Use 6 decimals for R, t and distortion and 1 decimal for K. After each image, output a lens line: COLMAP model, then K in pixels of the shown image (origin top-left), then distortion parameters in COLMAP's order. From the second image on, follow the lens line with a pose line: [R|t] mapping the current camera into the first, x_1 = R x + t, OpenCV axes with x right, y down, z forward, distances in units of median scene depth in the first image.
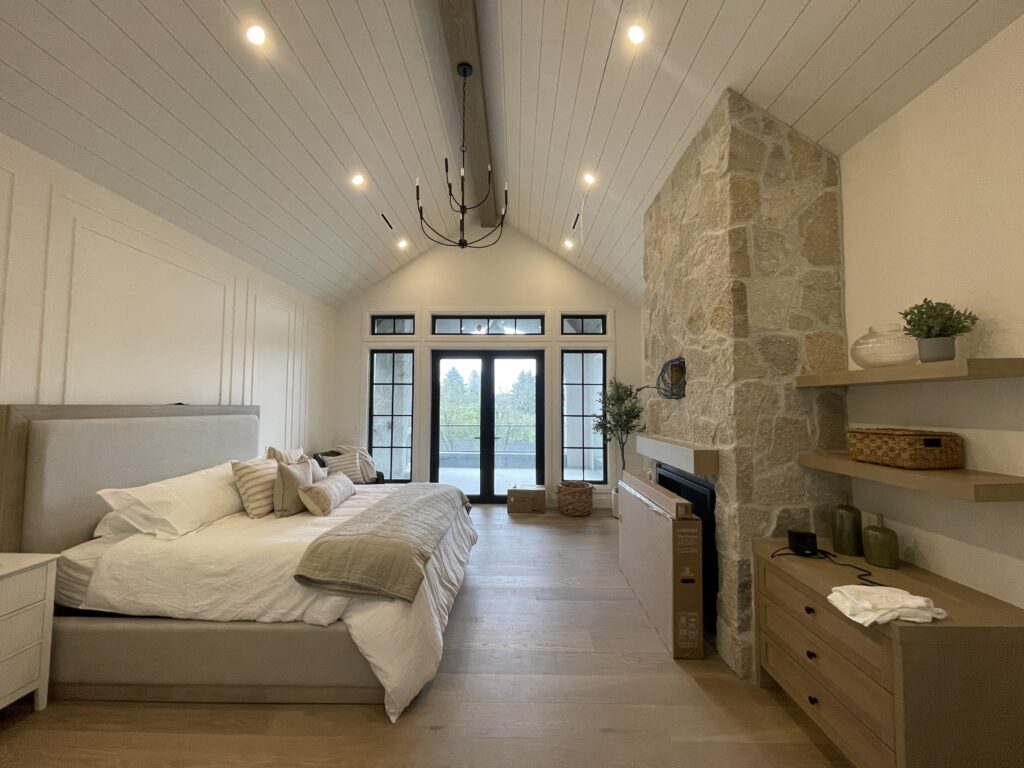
lens RADIAL K [[414.5, 0, 512.3], [0, 414.5, 385.3], [0, 0, 1]] dist [0.008051, 0.000212]
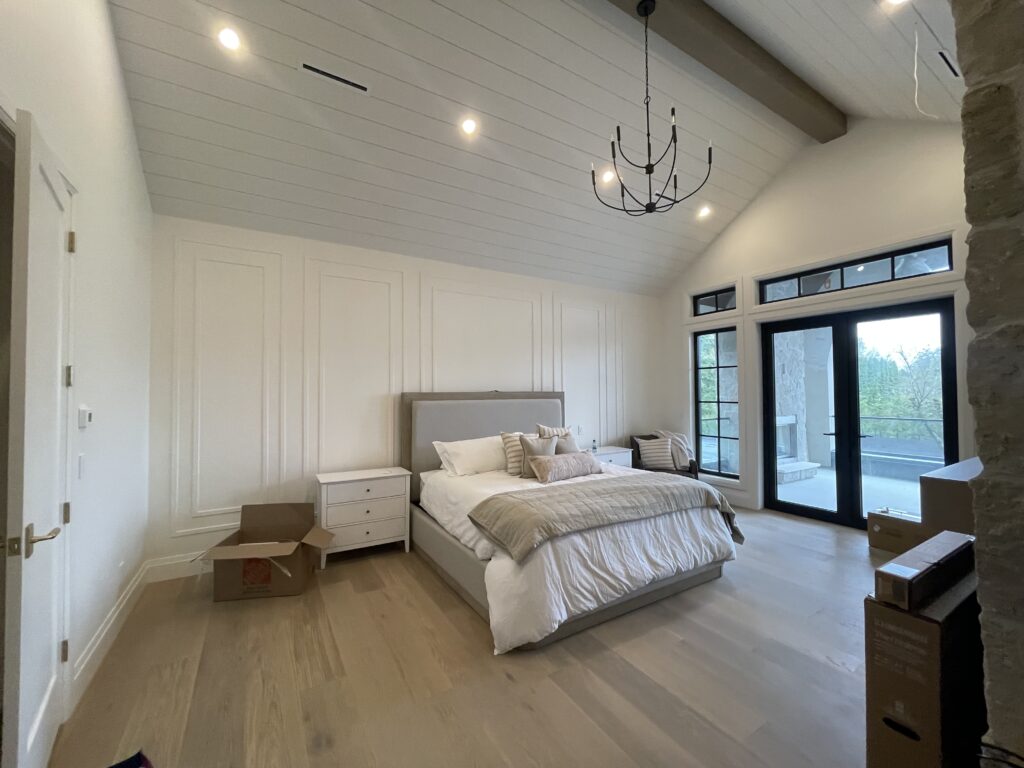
lens RADIAL K [[414.5, 0, 515.5], [0, 414.5, 384.6], [0, 0, 1]] dist [0.008051, 0.000212]
pose [[0.543185, -0.022624, -0.839308, 0.391298], [0.049411, 0.998766, 0.005055, 0.014335], [0.838158, -0.044217, 0.543633, 0.220048]]
